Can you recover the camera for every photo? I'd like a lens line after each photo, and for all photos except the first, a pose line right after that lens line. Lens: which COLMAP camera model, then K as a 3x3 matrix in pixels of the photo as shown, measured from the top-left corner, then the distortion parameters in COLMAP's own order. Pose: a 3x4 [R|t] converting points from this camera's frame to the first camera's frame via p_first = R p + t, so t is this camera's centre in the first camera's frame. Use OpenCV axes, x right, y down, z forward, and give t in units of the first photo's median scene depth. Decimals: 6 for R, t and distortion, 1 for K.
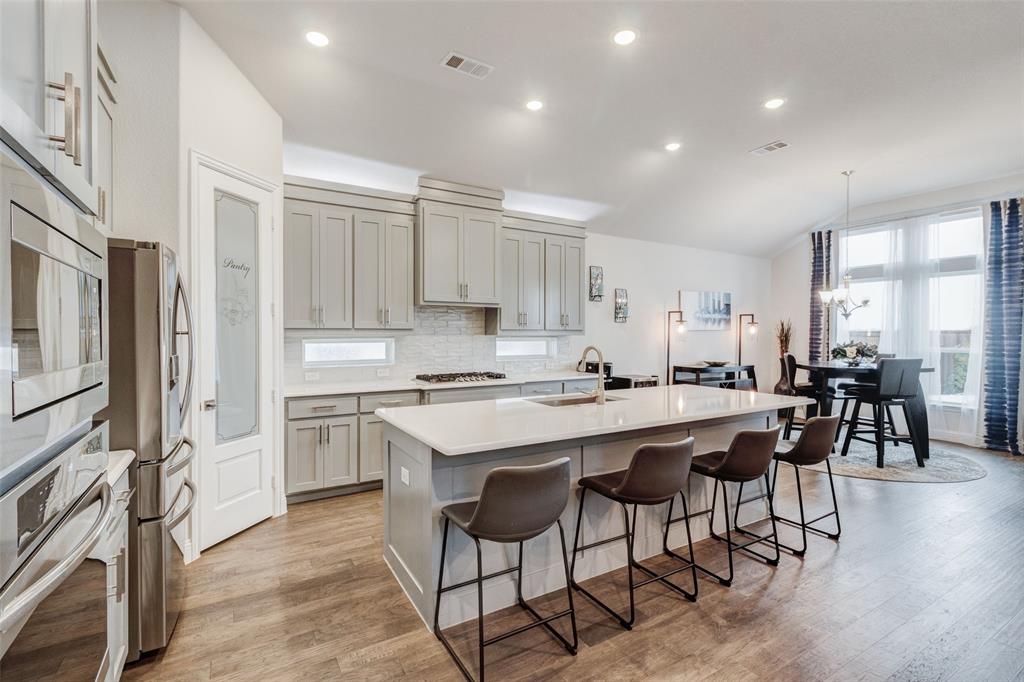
lens RADIAL K [[470.5, 0, 515.0], [0, 470.5, 337.2], [0, 0, 1]] dist [0.000802, 0.000729]
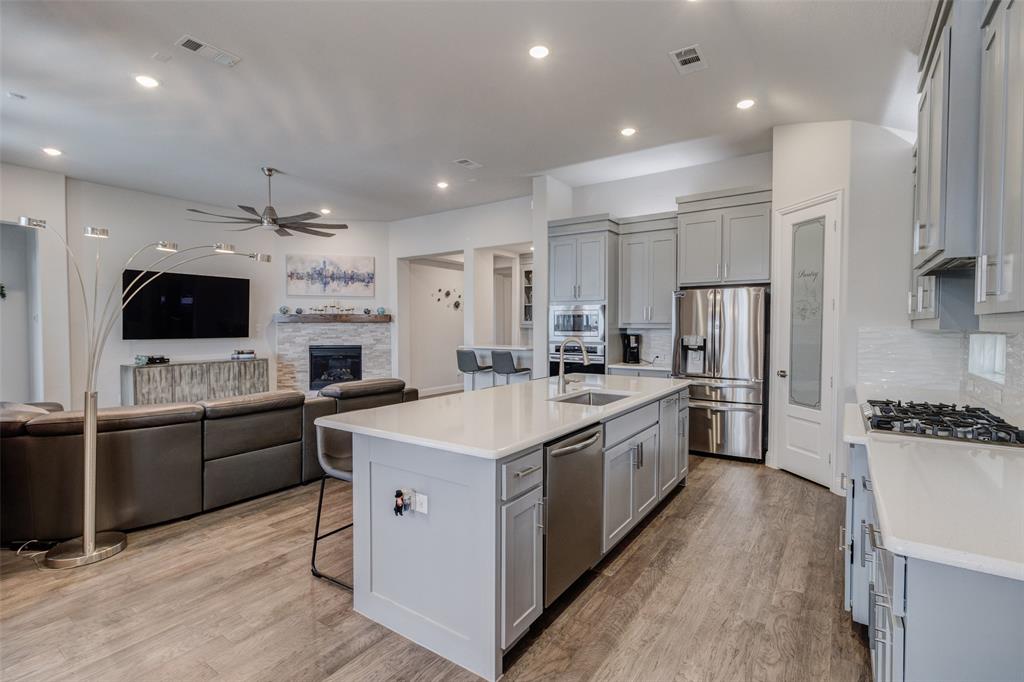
lens RADIAL K [[477.9, 0, 514.2], [0, 477.9, 337.3], [0, 0, 1]] dist [0.000912, 0.000556]
pose [[-0.910636, 0.008918, -0.413114, 0.437639], [-0.004664, 0.999482, 0.031857, -0.009676], [0.413184, 0.030937, -0.910122, 1.174561]]
